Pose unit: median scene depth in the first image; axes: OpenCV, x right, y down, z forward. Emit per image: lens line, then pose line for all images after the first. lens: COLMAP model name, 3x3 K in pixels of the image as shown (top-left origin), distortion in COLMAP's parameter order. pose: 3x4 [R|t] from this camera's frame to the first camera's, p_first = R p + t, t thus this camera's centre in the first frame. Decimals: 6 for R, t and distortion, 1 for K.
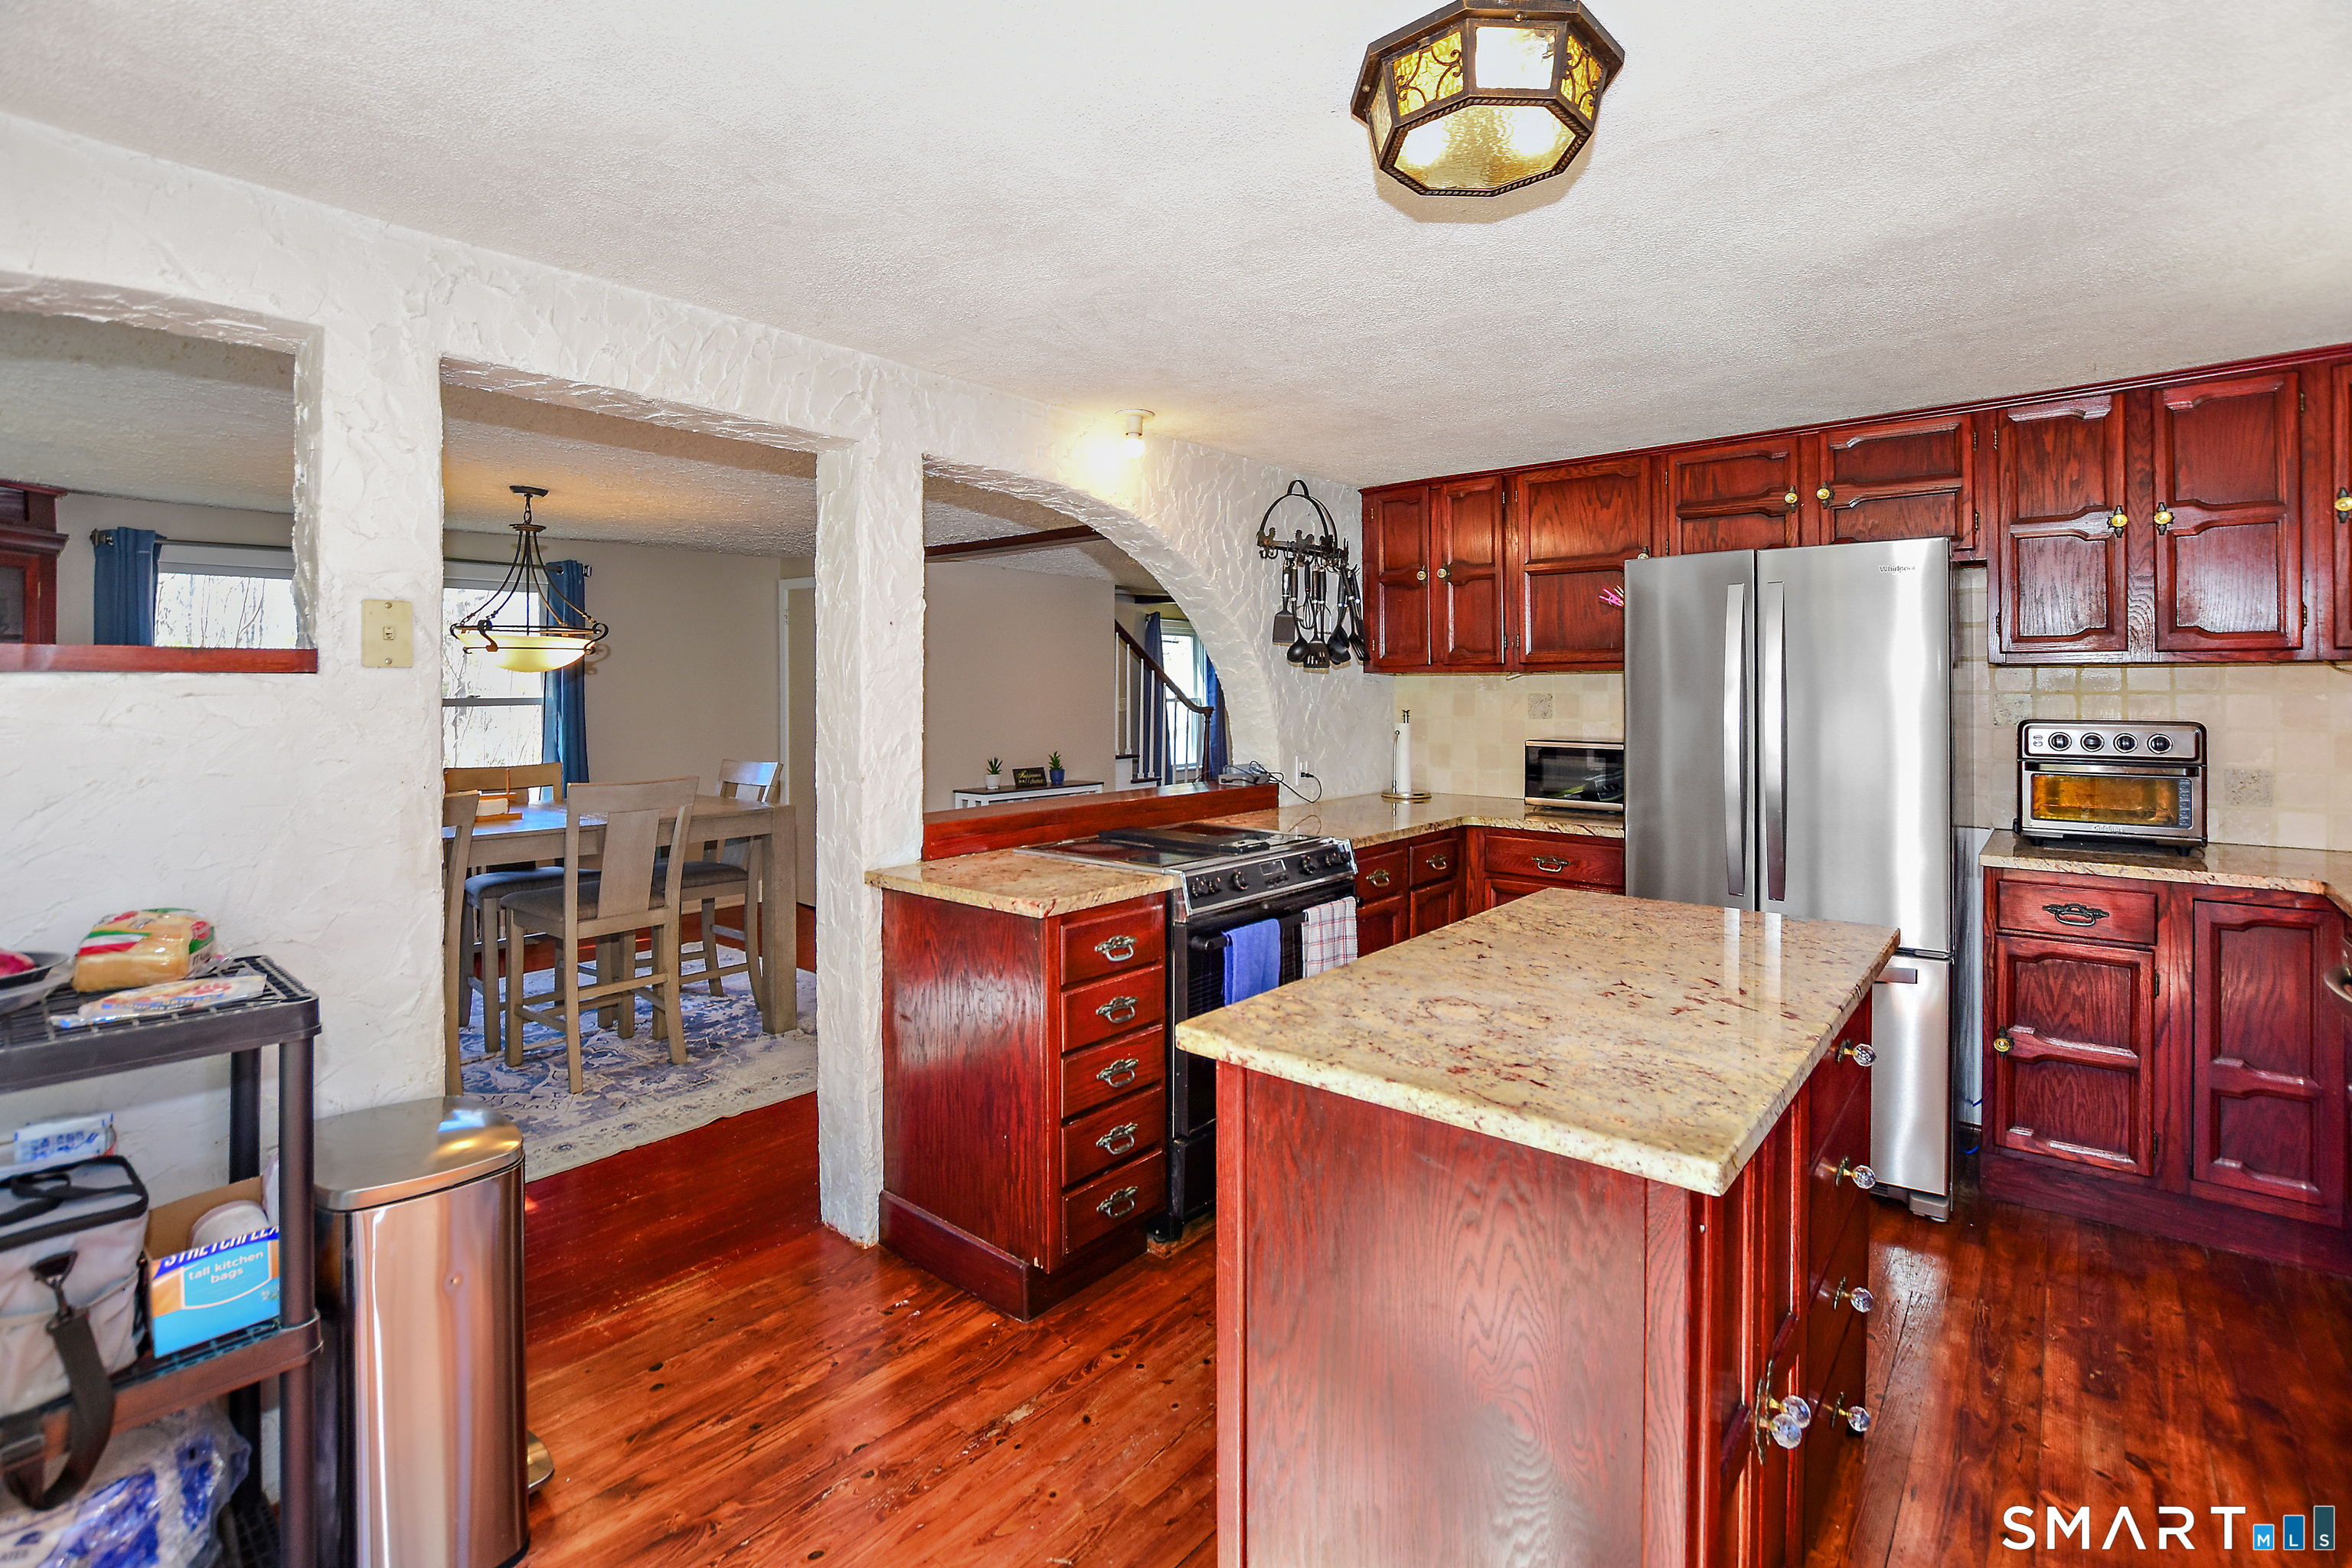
lens RADIAL K [[1064.6, 0, 1190.5], [0, 1064.6, 680.0], [0, 0, 1]] dist [-0.022228, 0.000587]
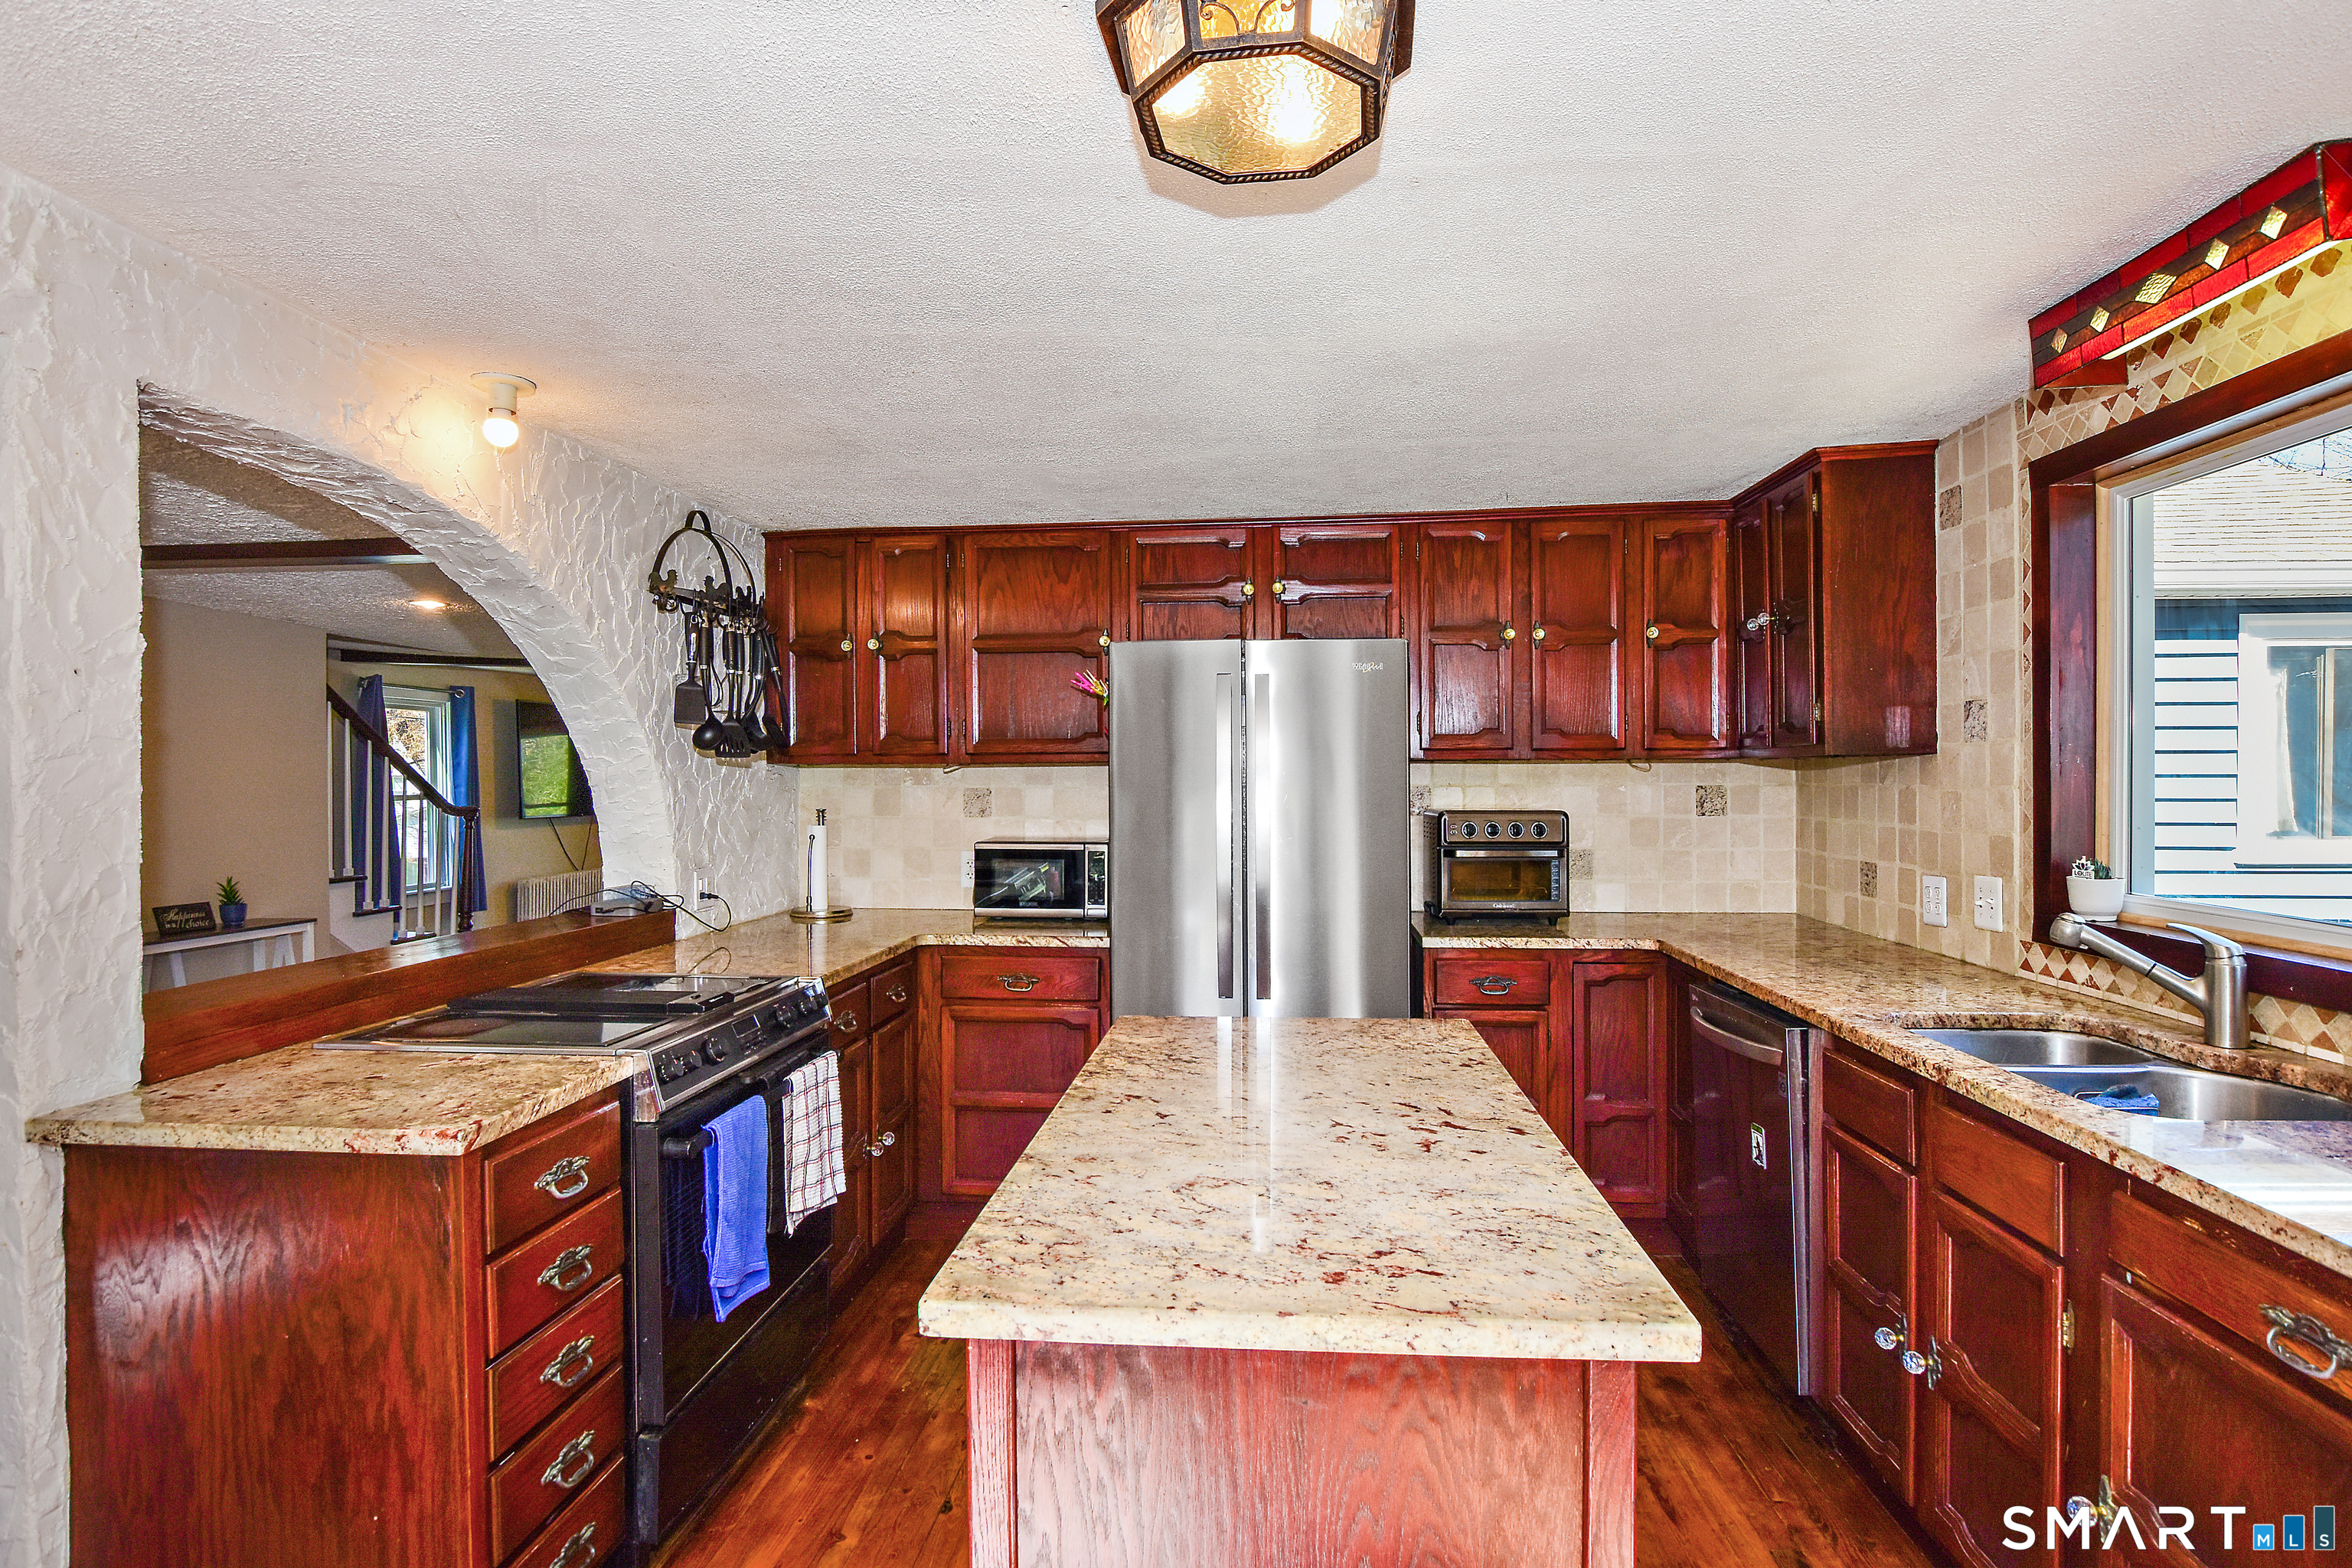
lens RADIAL K [[1187.8, 0, 1176.0], [0, 1187.8, 784.0], [0, 0, 1]] dist [-0.029788, 0.009313]
pose [[0.821627, -0.003261, 0.570016, -0.127063], [-0.003086, 0.999944, 0.010169, -0.001730], [-0.570017, -0.010114, 0.821570, 0.132851]]
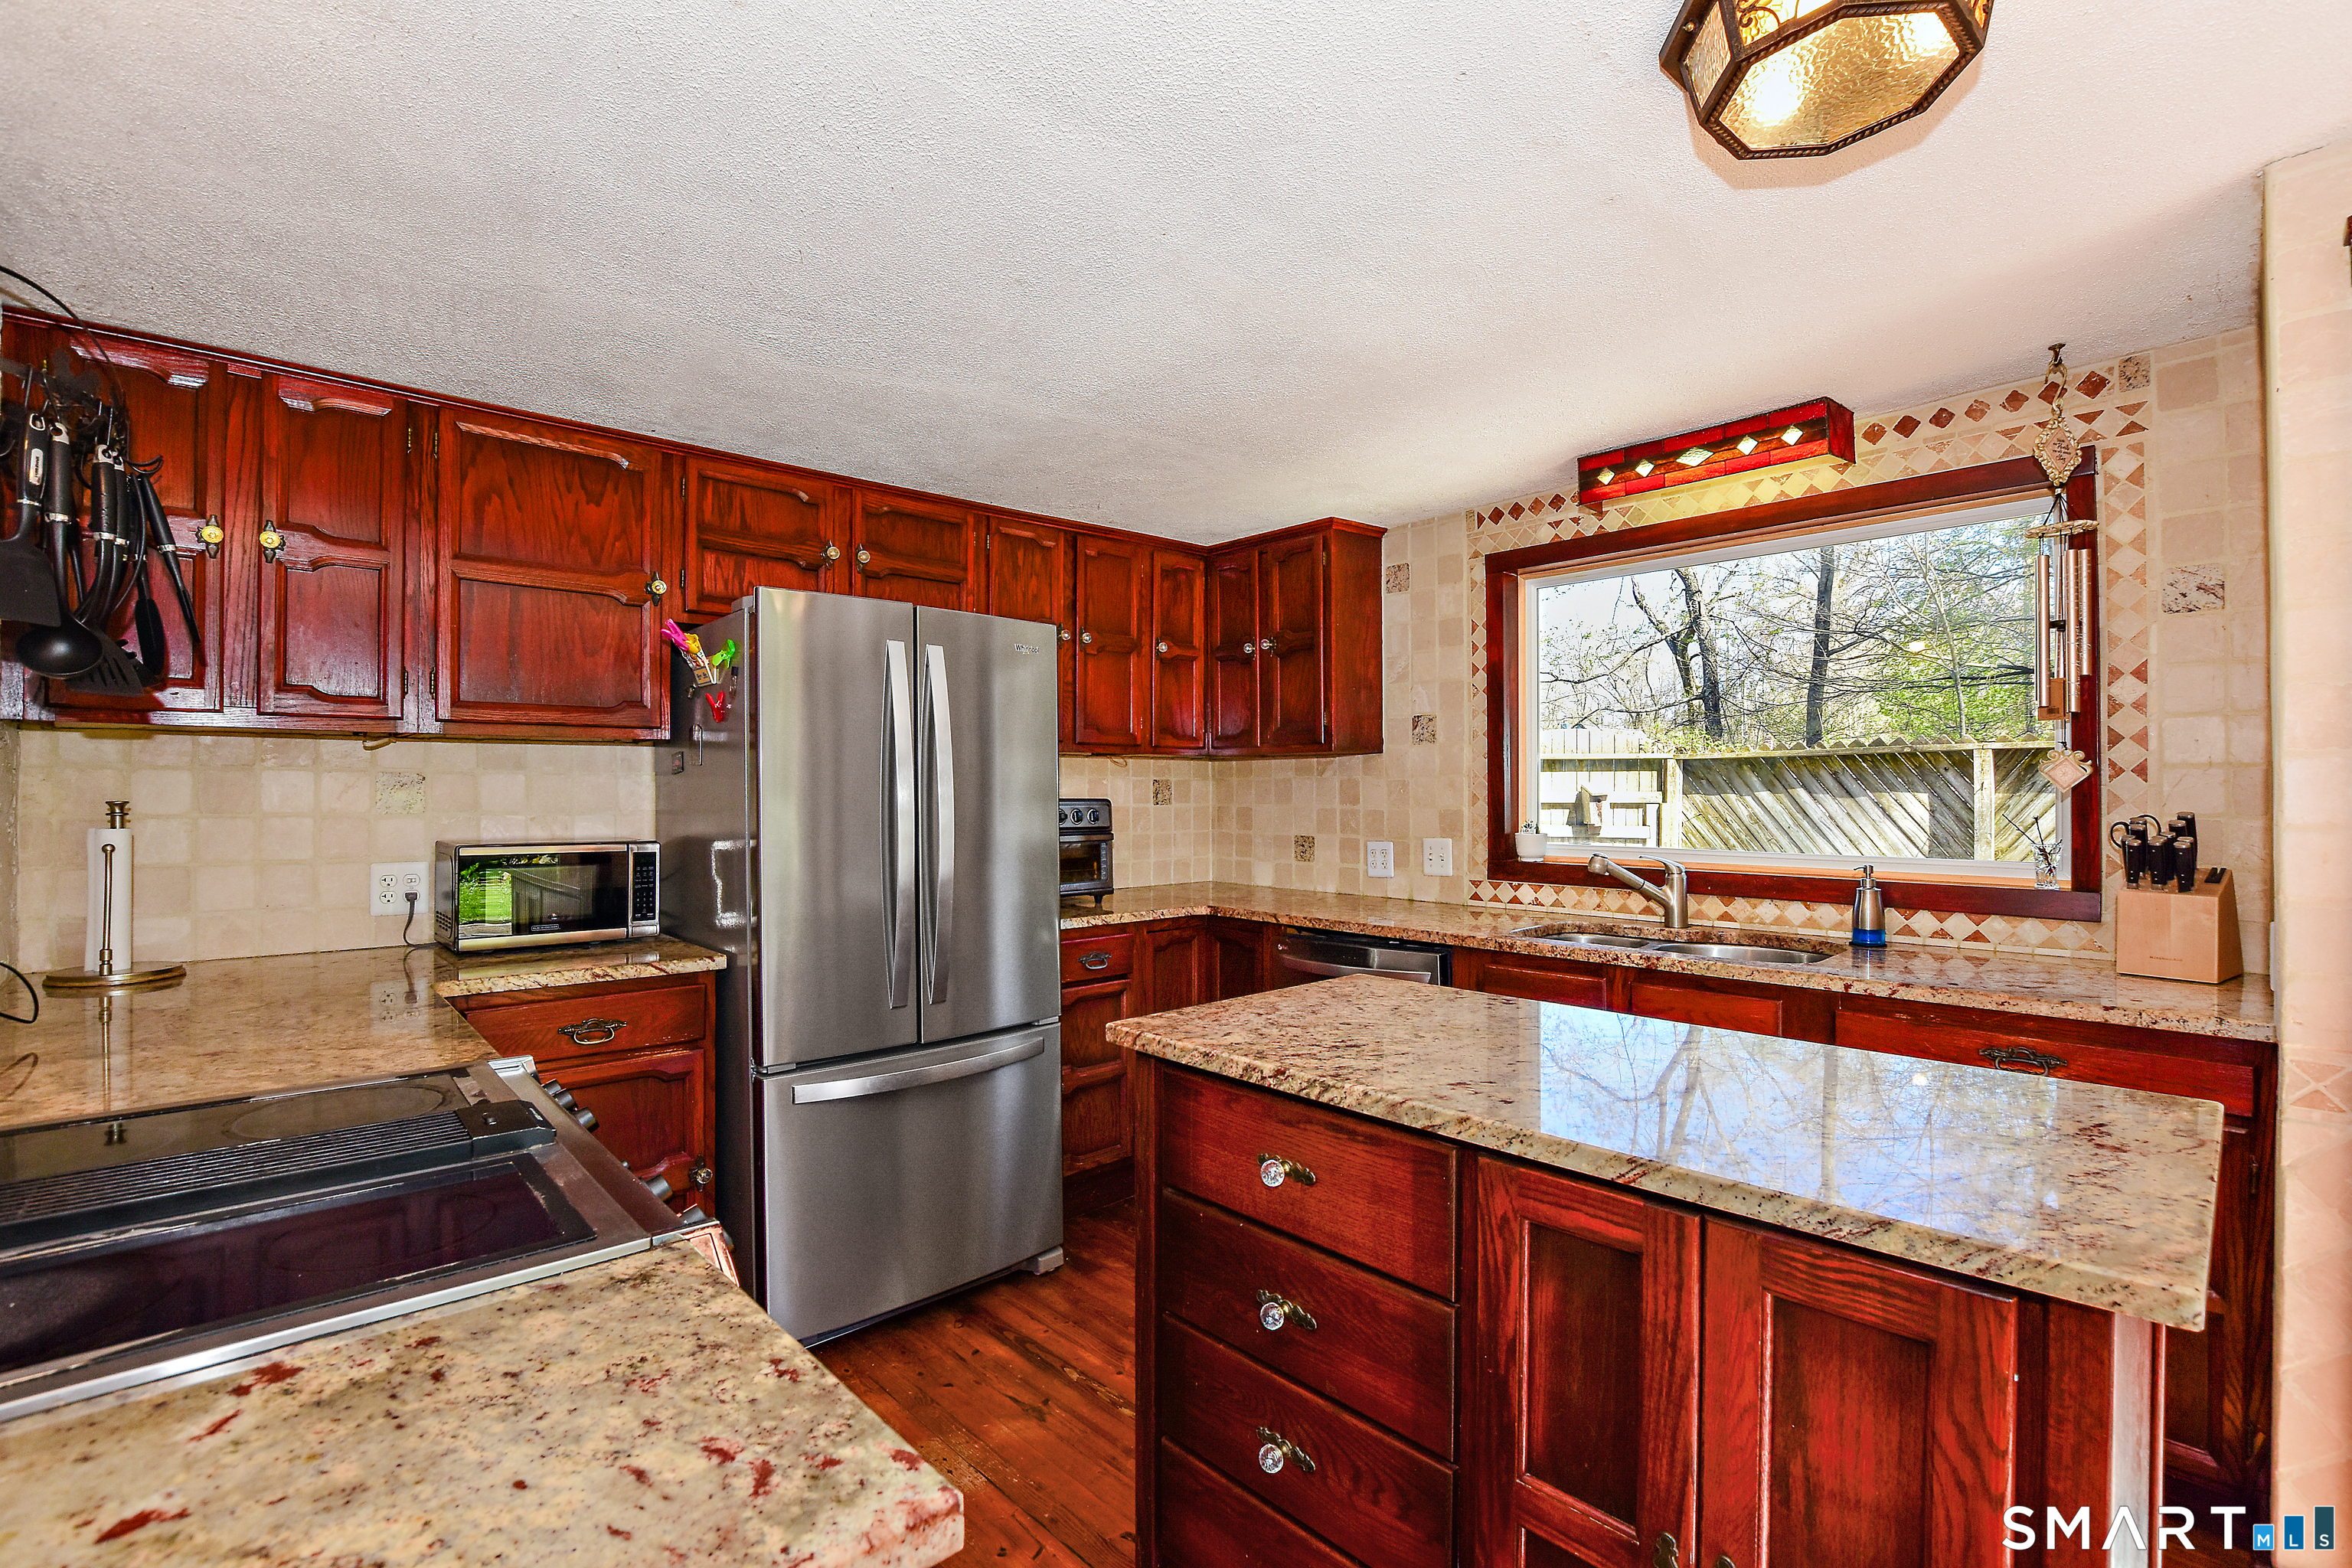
lens RADIAL K [[1035.1, 0, 1176.0], [0, 1035.1, 784.0], [0, 0, 1]] dist [-0.029166, 0.001169]
pose [[0.131230, 0.011894, 0.991281, -0.260004], [-0.007088, 0.999914, -0.011059, 0.030267], [-0.991327, -0.005575, 0.131303, 0.634465]]
